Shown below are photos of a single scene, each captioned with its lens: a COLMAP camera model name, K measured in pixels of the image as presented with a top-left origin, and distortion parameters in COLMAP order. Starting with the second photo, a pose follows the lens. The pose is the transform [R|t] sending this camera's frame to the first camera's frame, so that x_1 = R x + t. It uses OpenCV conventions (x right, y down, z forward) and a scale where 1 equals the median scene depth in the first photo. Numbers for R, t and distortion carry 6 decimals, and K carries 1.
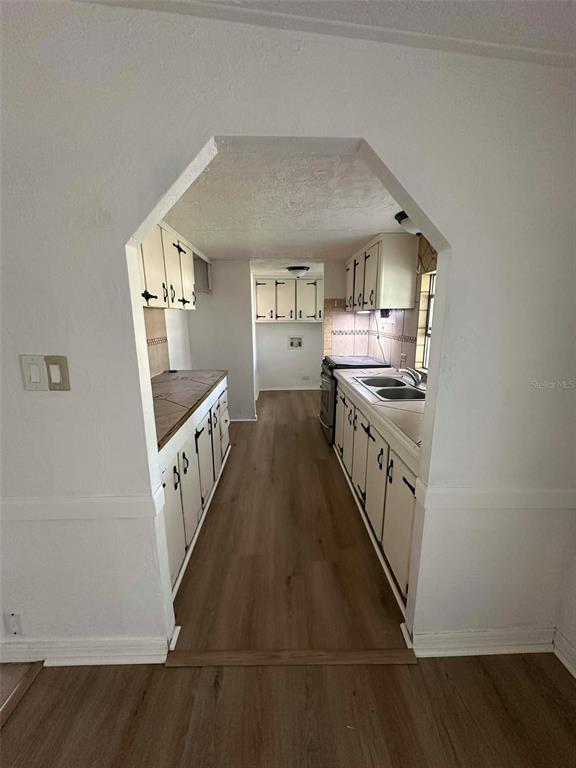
lens RADIAL K [[306.6, 0, 286.0], [0, 306.6, 385.1], [0, 0, 1]] dist [-0.000649, -0.000395]
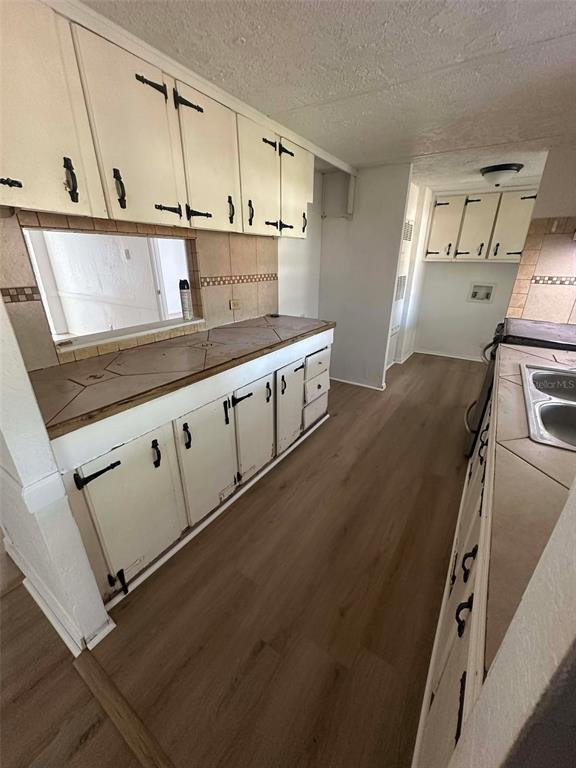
lens RADIAL K [[306.6, 0, 289.6], [0, 306.6, 383.3], [0, 0, 1]] dist [-0.000649, -0.000395]
pose [[0.821659, 0.228197, -0.522306, 0.134552], [-0.136796, 0.968526, 0.207953, -0.039046], [0.553321, -0.099417, 0.827014, 0.252708]]
